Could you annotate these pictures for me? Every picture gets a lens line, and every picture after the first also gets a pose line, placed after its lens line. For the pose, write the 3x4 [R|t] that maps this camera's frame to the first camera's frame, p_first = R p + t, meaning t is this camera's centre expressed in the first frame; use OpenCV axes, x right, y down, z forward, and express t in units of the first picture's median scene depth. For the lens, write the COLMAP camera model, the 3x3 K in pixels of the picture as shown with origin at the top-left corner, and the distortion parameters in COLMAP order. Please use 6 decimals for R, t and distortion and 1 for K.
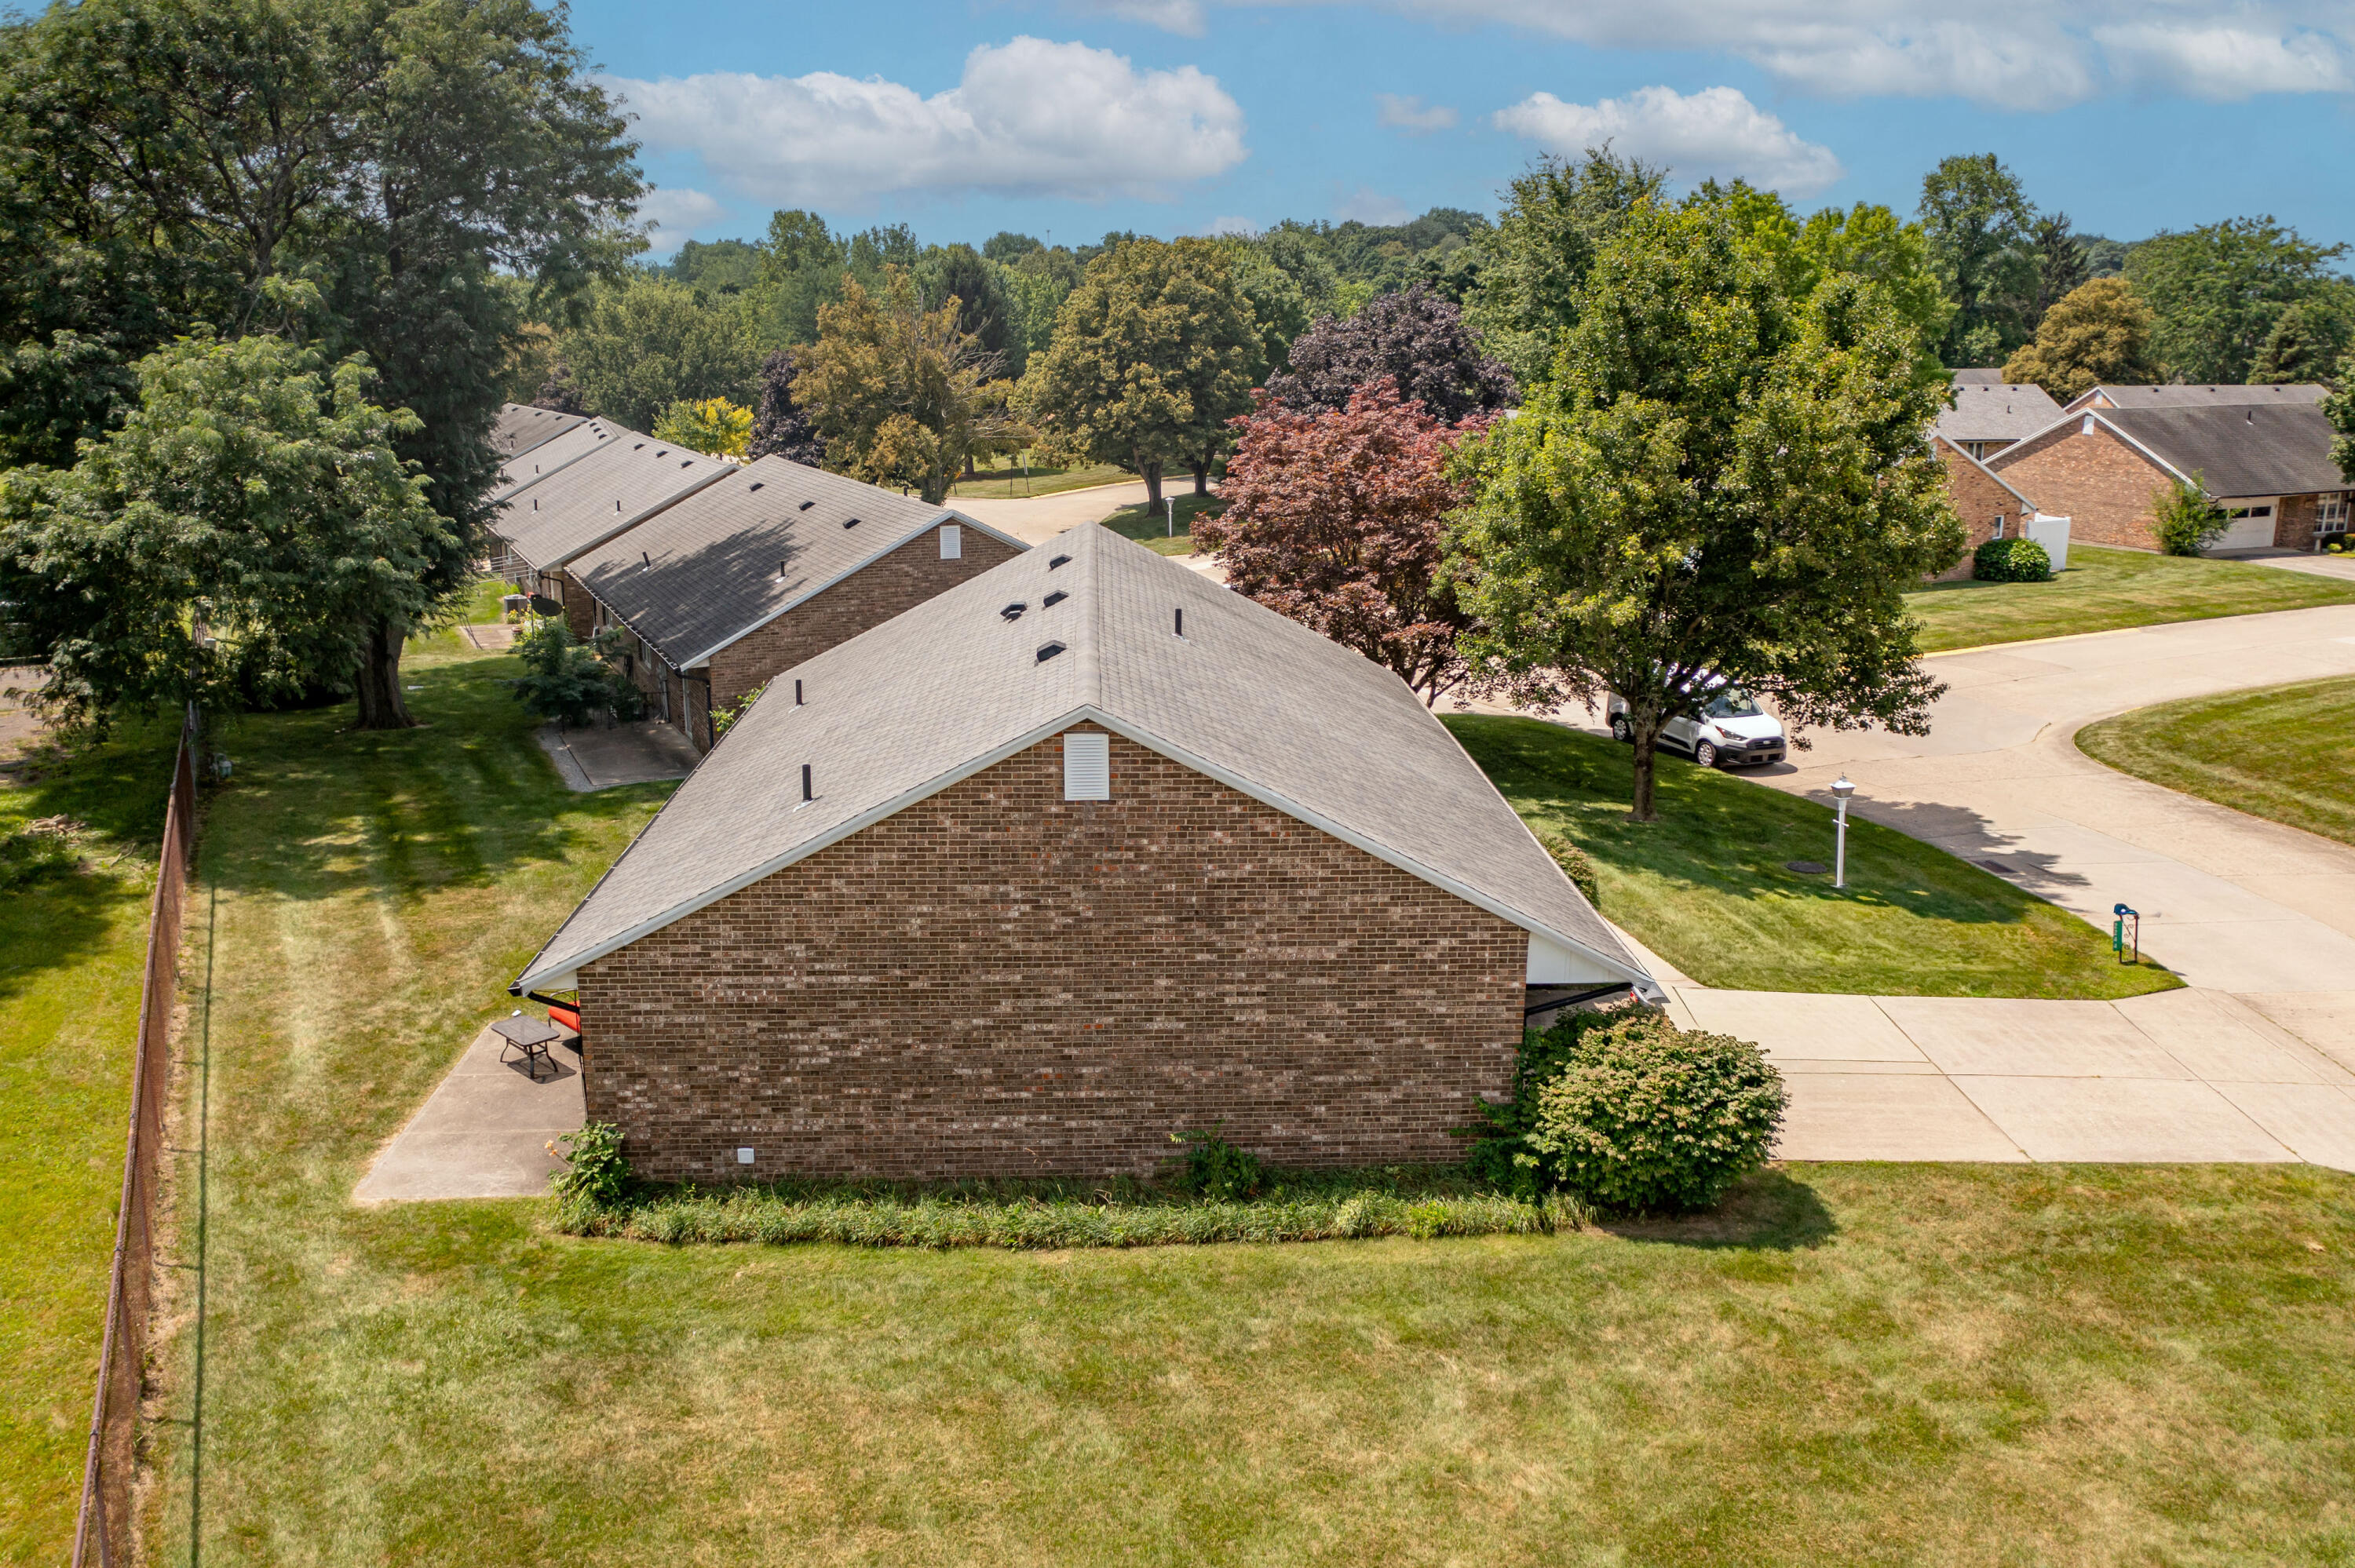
lens RADIAL K [[1876.2, 0, 1168.0], [0, 1876.2, 740.6], [0, 0, 1]] dist [-0.002316, 0.007643]
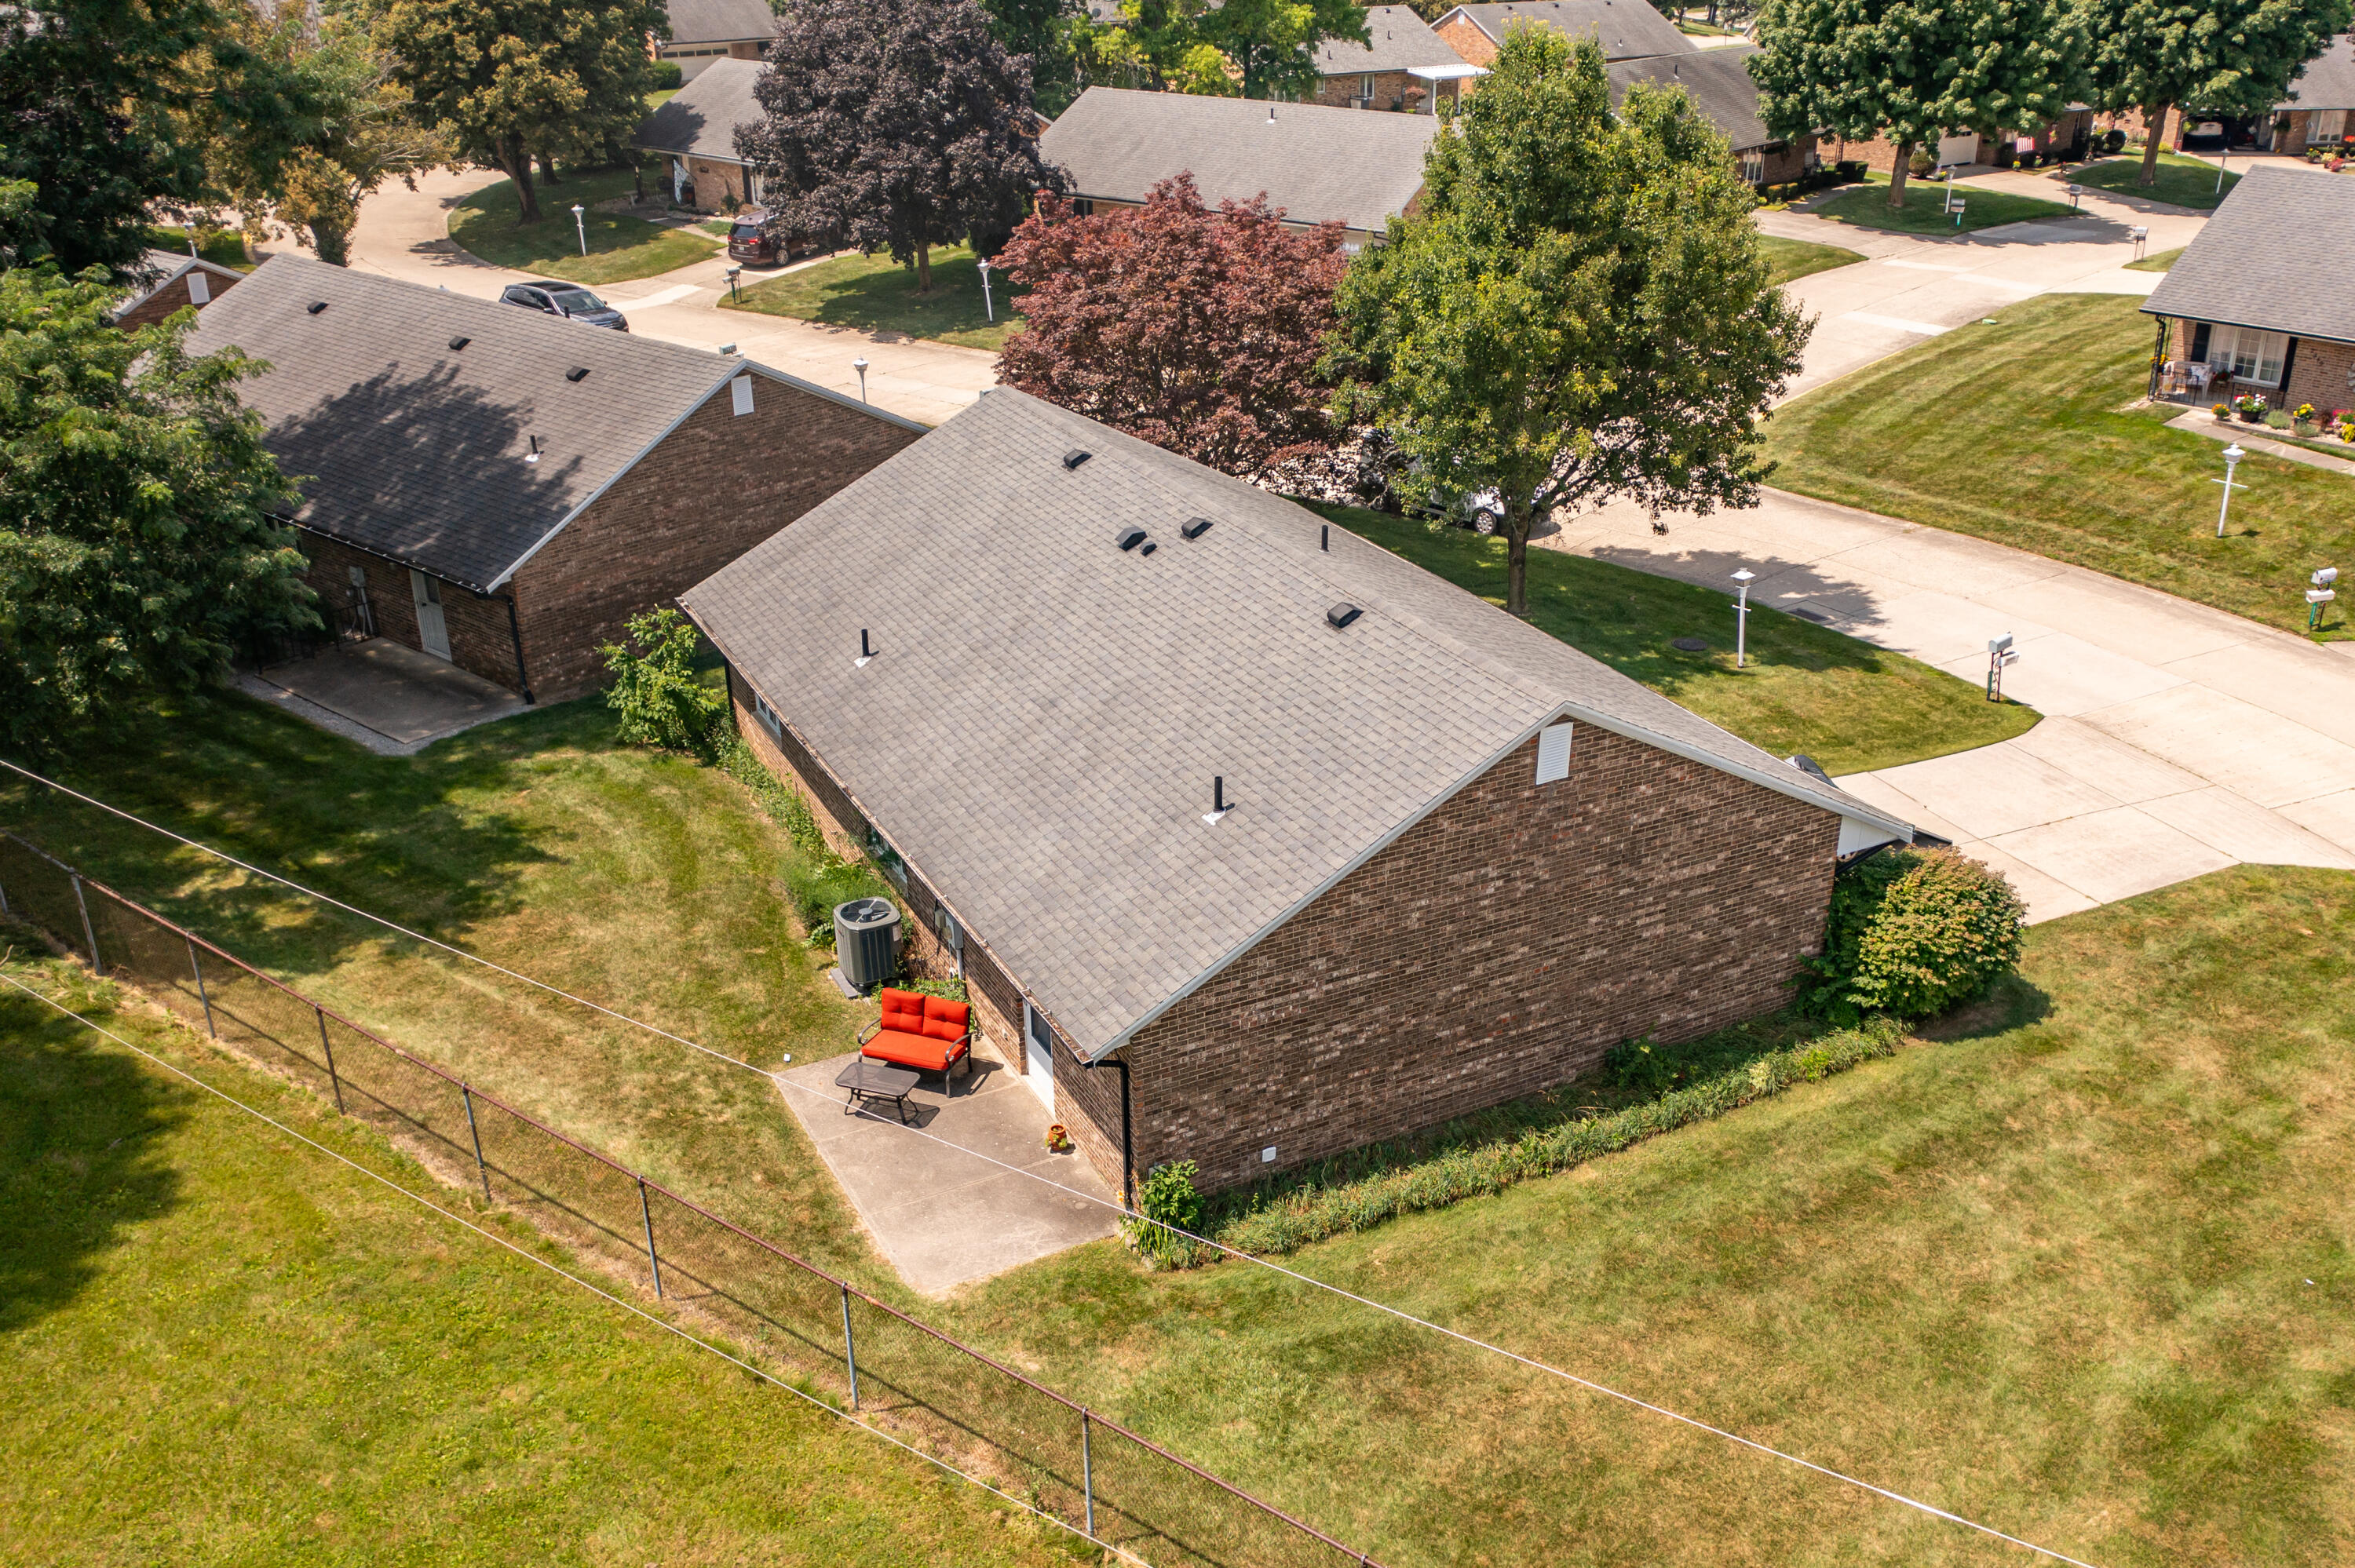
lens RADIAL K [[2123.5, 0, 1318.1], [0, 2123.5, 789.9], [0, 0, 1]] dist [-0.002709, 0.008310]
pose [[0.888880, -0.181328, 0.420728, -0.677740], [0.094545, 0.971175, 0.218815, -0.244682], [-0.448278, -0.154723, 0.880402, -0.045761]]
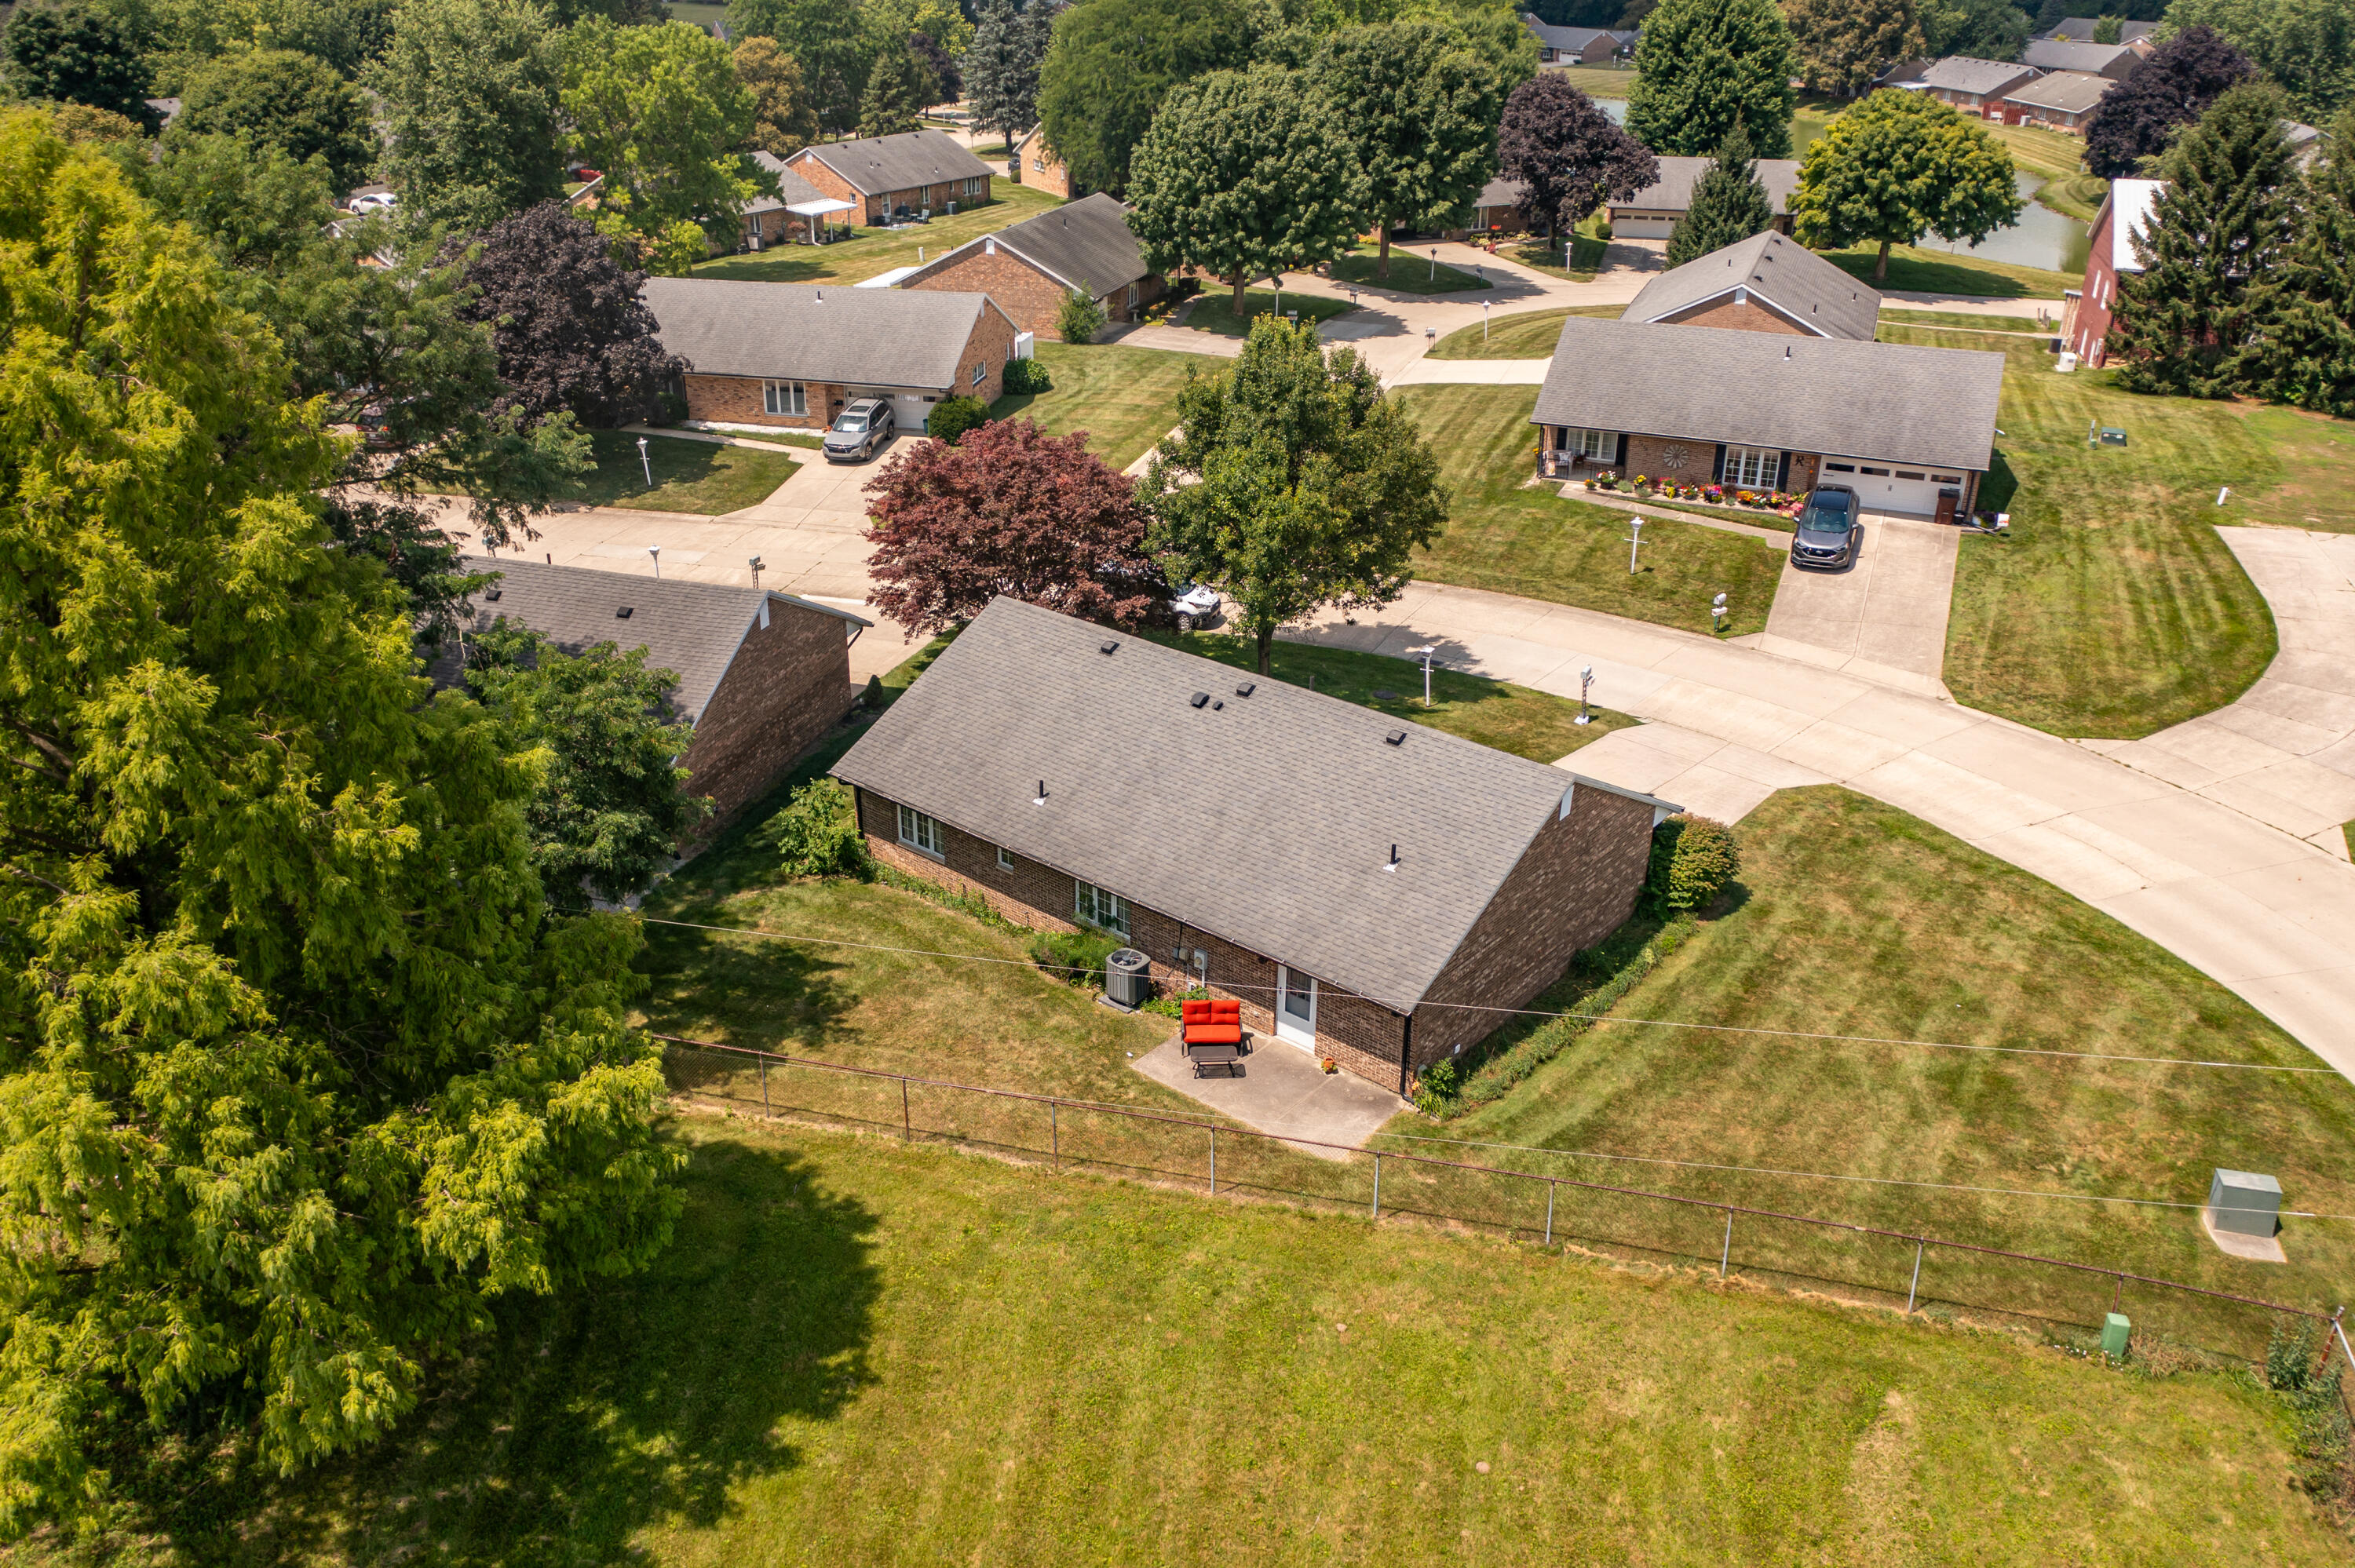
lens RADIAL K [[1876.2, 0, 1168.0], [0, 1876.2, 740.6], [0, 0, 1]] dist [-0.002316, 0.007643]
pose [[0.673234, -0.300064, 0.675808, -1.638648], [0.162028, 0.951613, 0.261112, -0.631596], [-0.721458, -0.066290, 0.689278, -0.086445]]
